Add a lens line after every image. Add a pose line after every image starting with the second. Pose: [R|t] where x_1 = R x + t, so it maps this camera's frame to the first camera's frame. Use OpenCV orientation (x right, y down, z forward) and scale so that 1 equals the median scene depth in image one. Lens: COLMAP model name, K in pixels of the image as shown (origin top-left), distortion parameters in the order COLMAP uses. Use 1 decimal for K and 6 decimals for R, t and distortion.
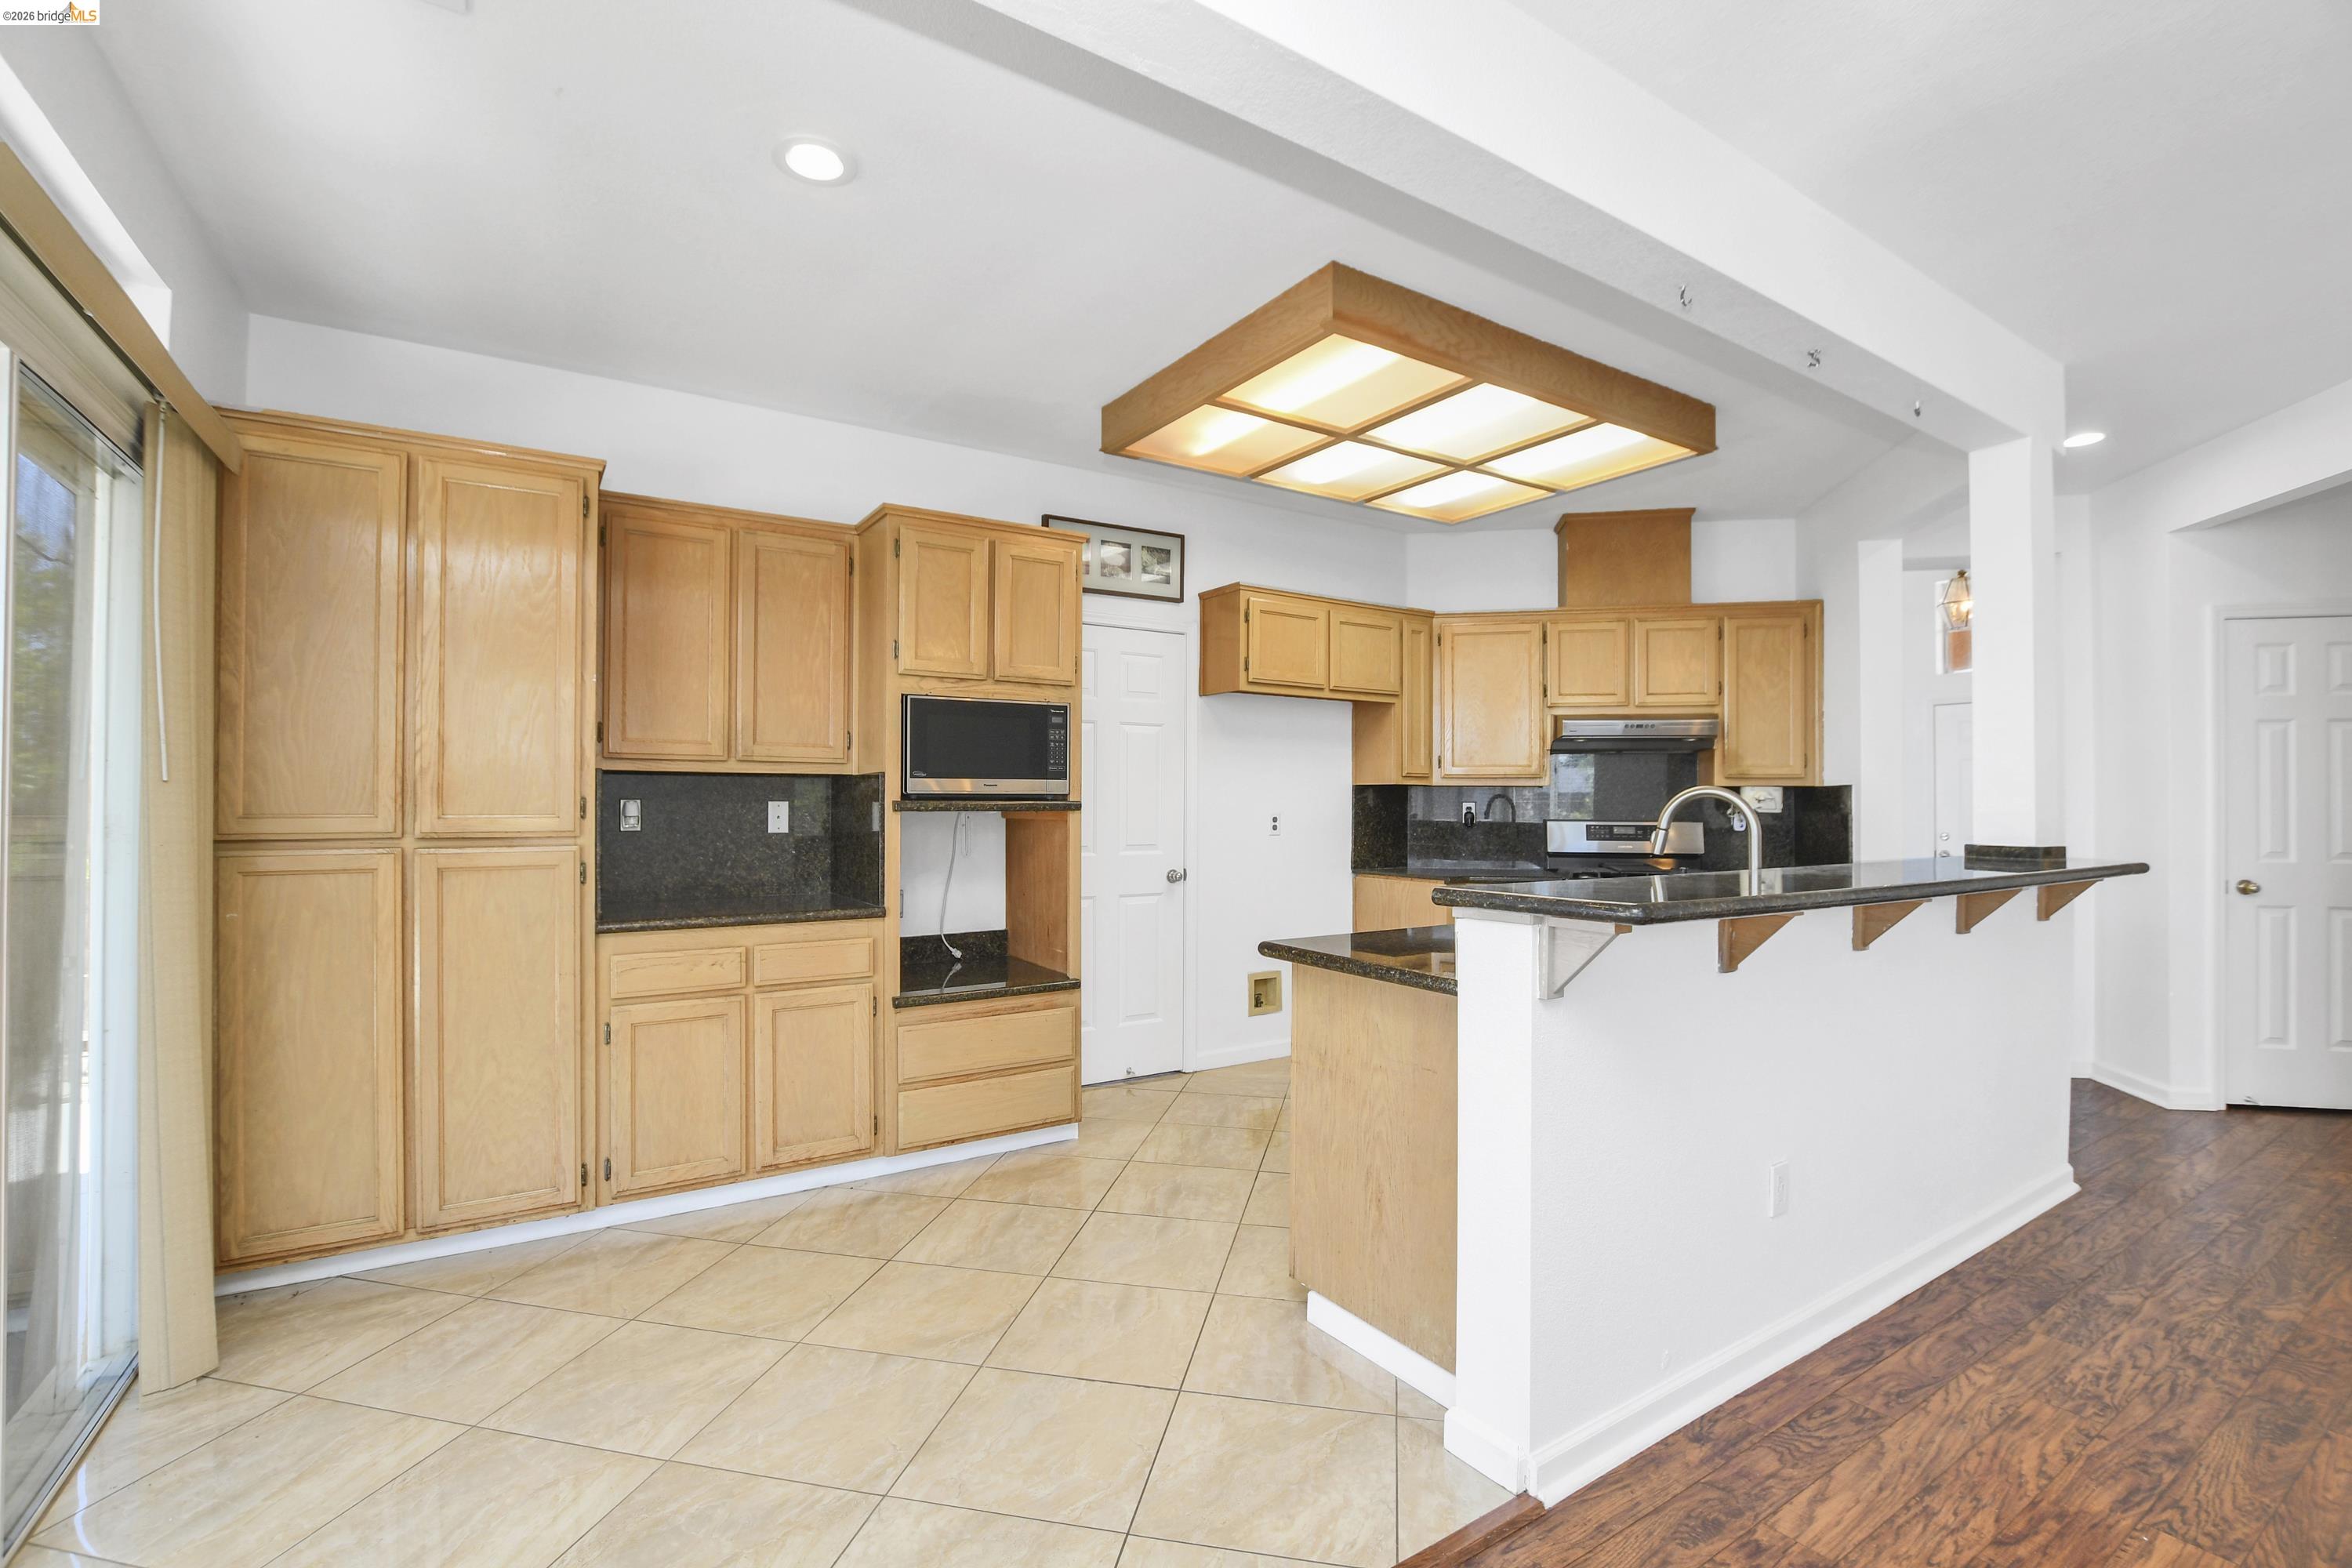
lens RADIAL K [[1035.1, 0, 1172.8], [0, 1035.1, 790.6], [0, 0, 1]] dist [-0.035571, 0.007264]
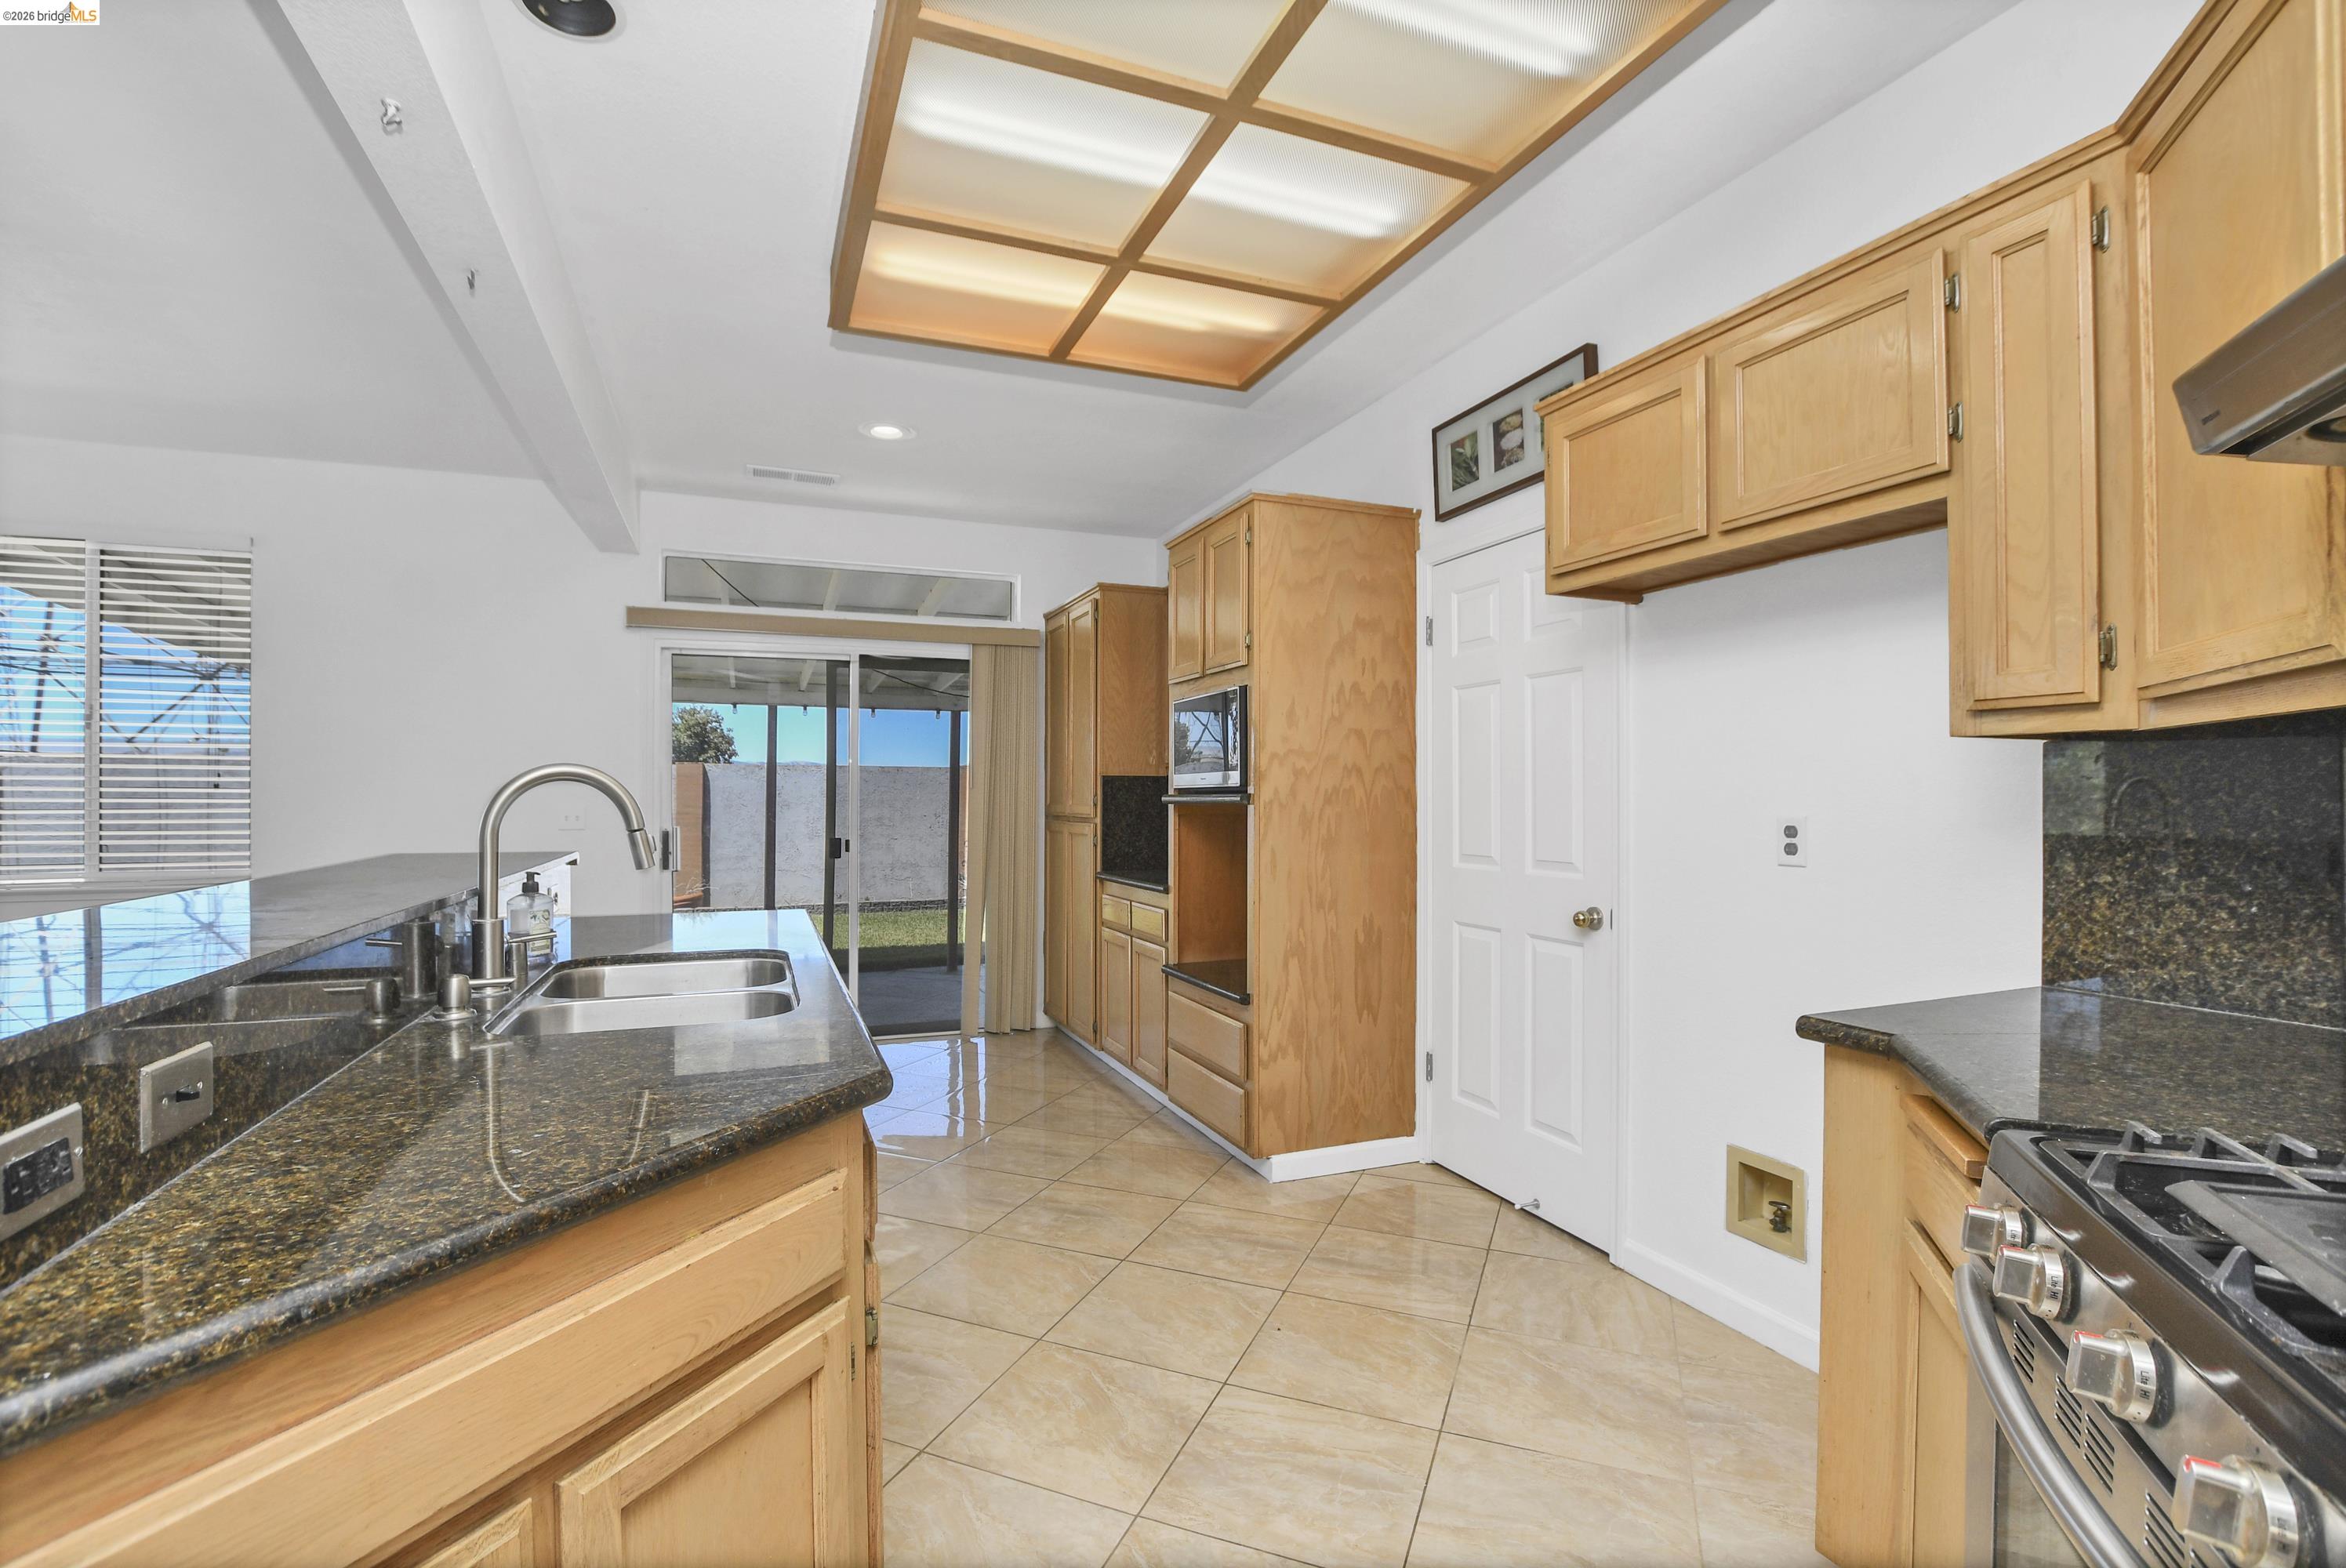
lens RADIAL K [[1036.5, 0, 1169.9], [0, 1036.5, 787.6], [0, 0, 1]] dist [-0.014260, 0.000181]
pose [[-0.183714, -0.013509, -0.982887, 0.888252], [0.007769, 0.999854, -0.015194, 0.020164], [0.982949, -0.010427, -0.183582, 1.220296]]
